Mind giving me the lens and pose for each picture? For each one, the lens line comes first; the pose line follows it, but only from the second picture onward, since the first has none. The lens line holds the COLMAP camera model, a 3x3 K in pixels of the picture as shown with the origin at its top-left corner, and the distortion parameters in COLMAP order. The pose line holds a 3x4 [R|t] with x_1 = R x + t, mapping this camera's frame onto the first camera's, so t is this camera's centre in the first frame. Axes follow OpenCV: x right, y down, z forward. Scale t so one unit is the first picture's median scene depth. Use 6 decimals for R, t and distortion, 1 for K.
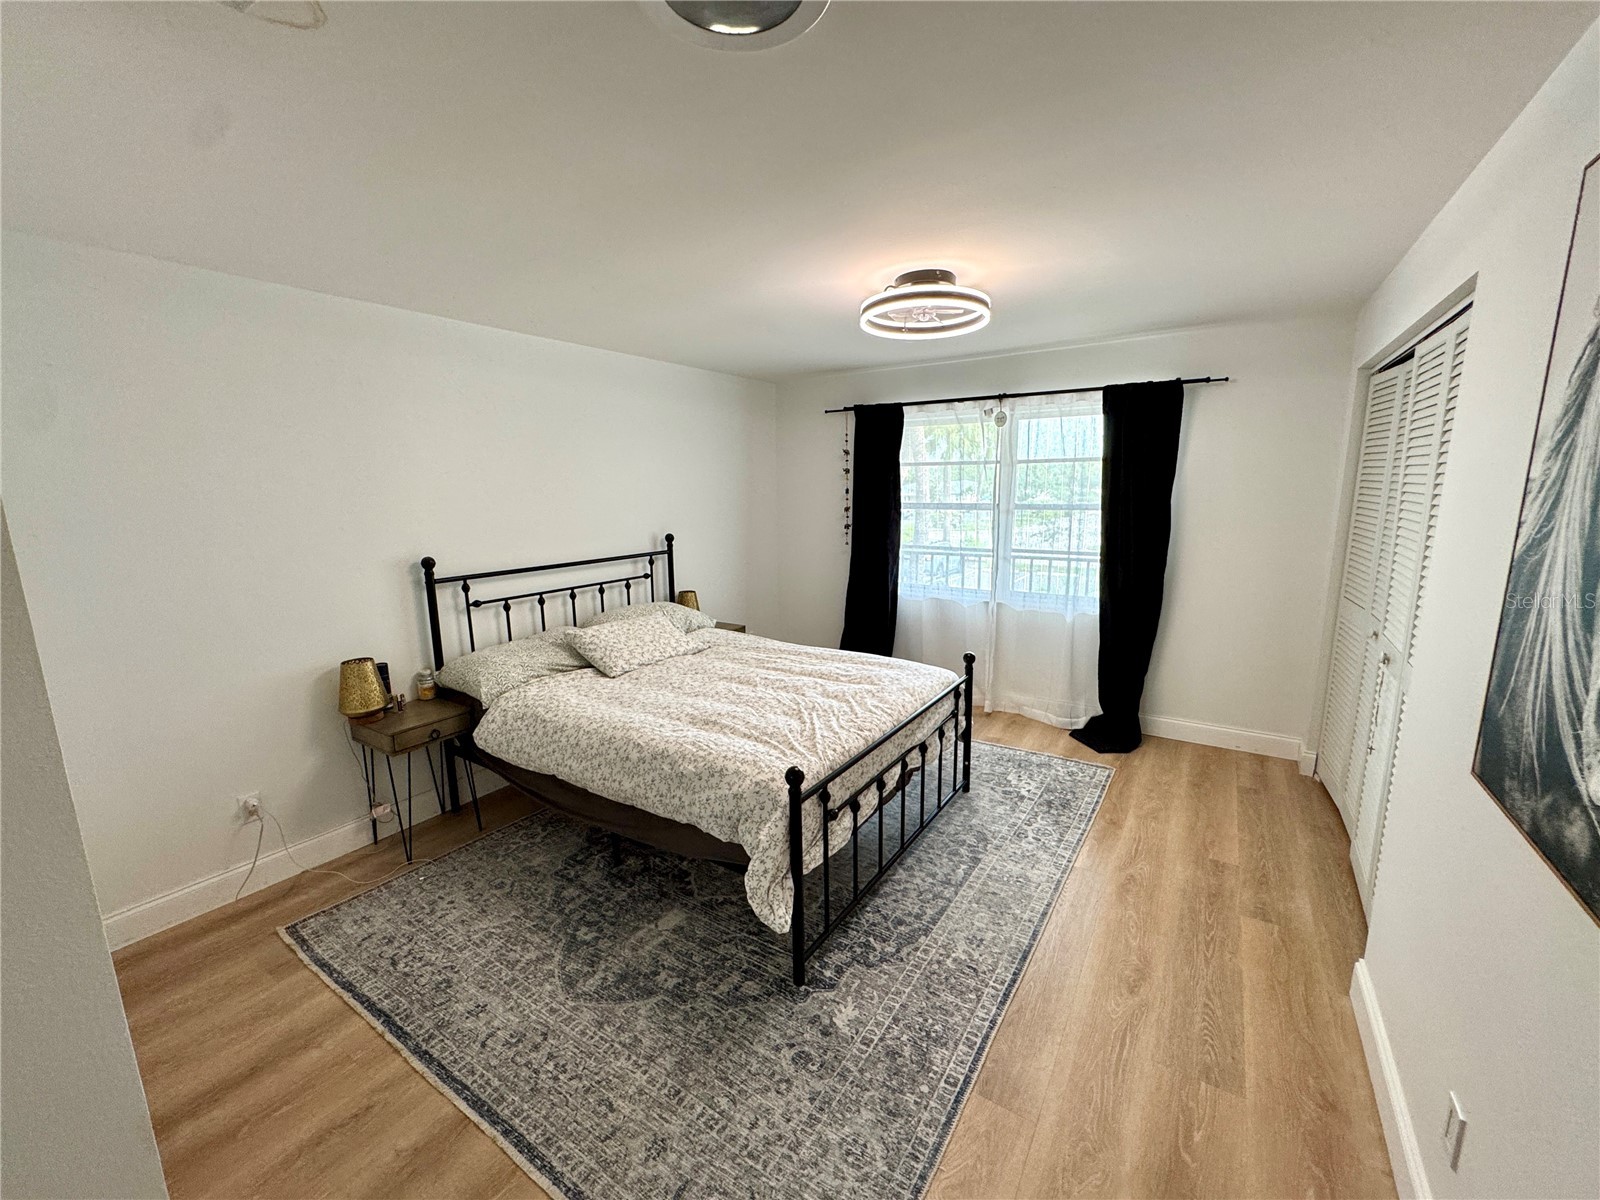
lens RADIAL K [[637.7, 0, 802.7], [0, 637.7, 597.4], [0, 0, 1]] dist [-0.011504, -0.000146]
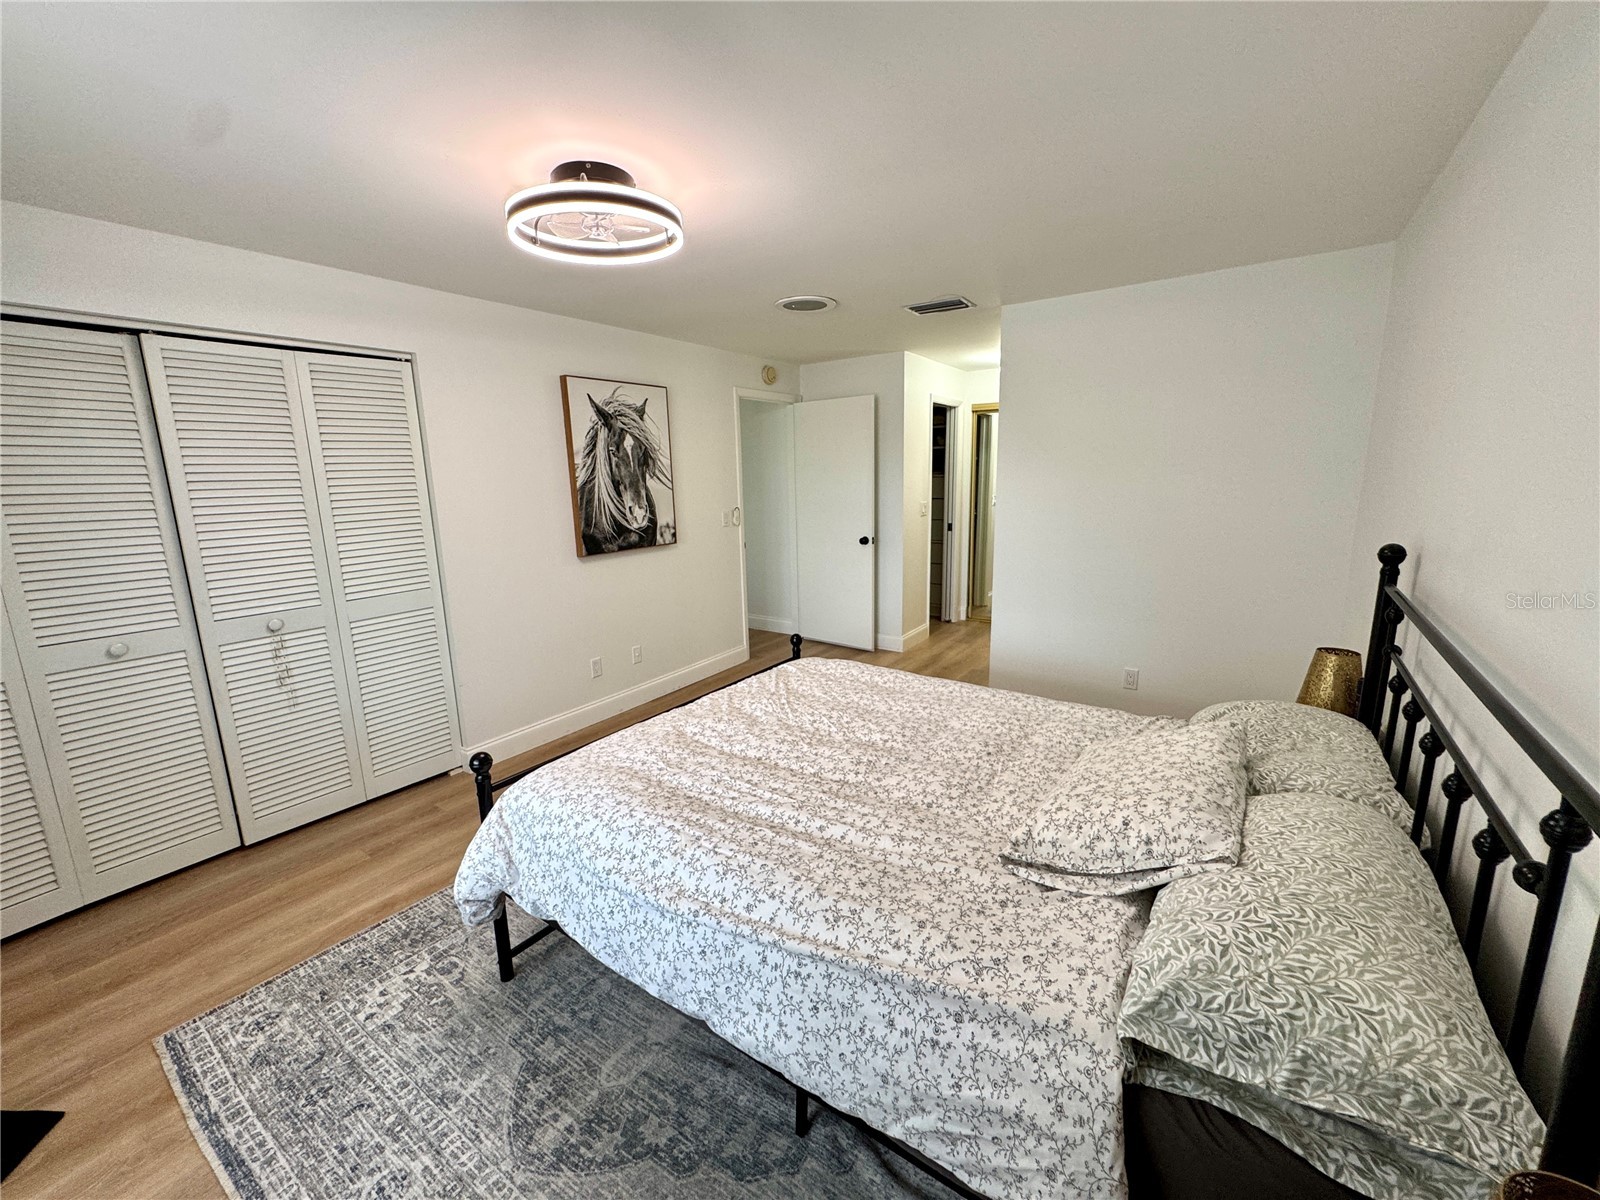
lens RADIAL K [[637.7, 0, 802.6], [0, 637.7, 595.1], [0, 0, 1]] dist [-0.011504, -0.000146]
pose [[-0.999038, 0.027234, 0.034362, -0.057332], [0.037924, 0.930042, 0.365491, -0.268180], [-0.022005, 0.366442, -0.930181, 1.608626]]
